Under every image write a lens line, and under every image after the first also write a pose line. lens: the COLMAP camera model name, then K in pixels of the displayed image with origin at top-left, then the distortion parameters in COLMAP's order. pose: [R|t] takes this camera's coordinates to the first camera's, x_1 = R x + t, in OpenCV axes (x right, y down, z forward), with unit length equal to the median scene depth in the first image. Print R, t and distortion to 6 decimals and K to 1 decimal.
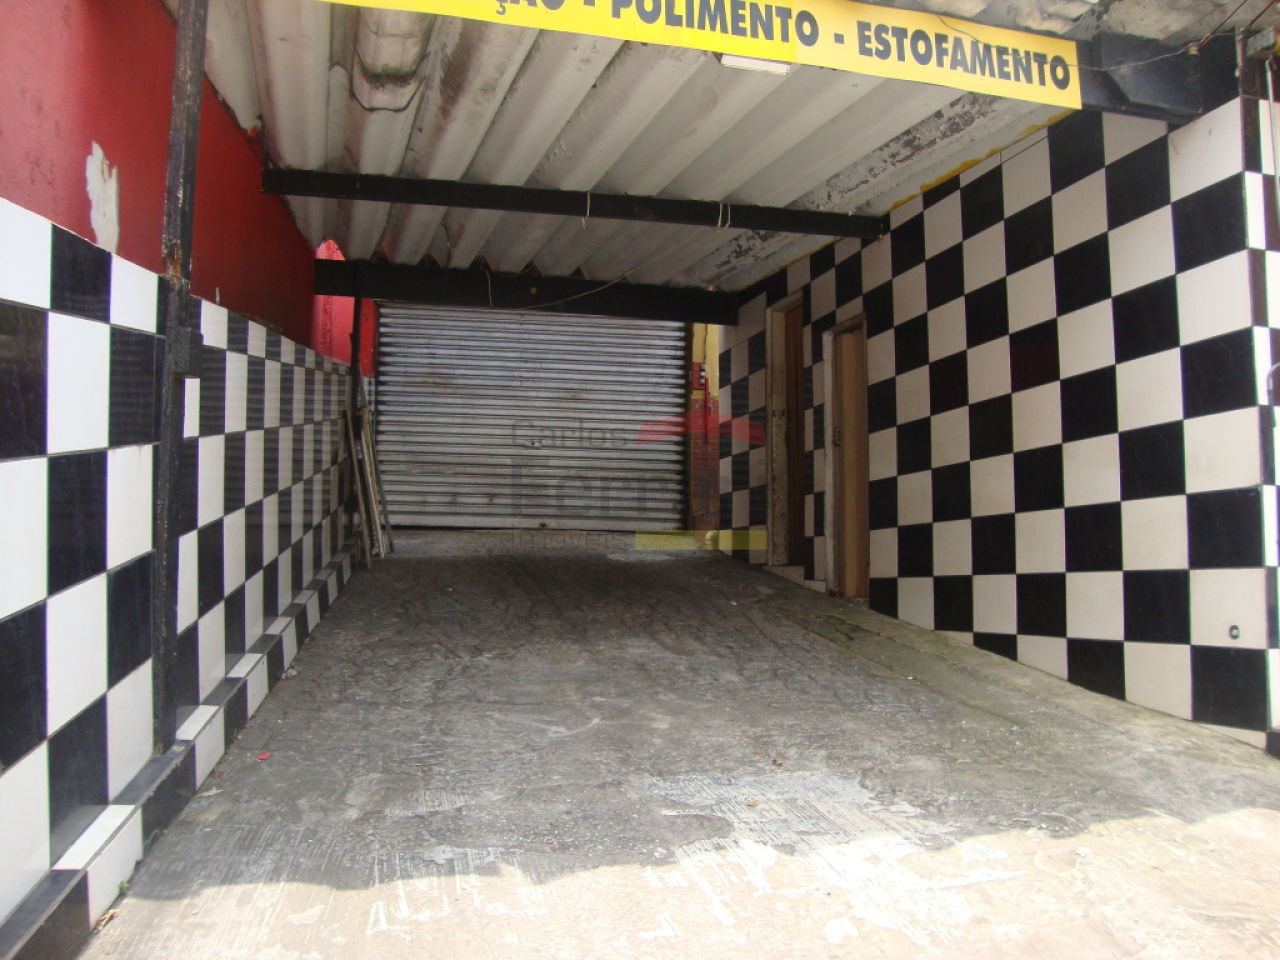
lens RADIAL K [[1235.1, 0, 641.1], [0, 1235.1, 492.8], [0, 0, 1]] dist [-0.132696, 0.000000]
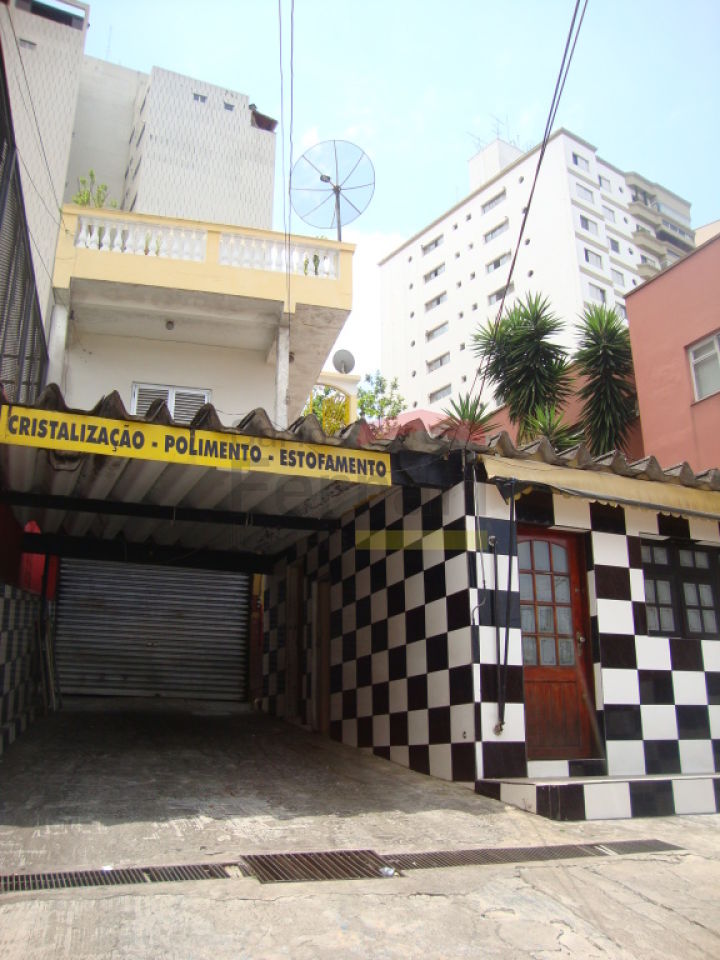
lens RADIAL K [[926.4, 0, 360.2], [0, 926.4, 475.8], [0, 0, 1]] dist [-0.132696, 0.000000]
pose [[0.994771, 0.022037, 0.099726, 0.100688], [0.000595, 0.975178, -0.221424, 0.019838], [-0.102131, 0.220325, 0.970065, -0.416108]]
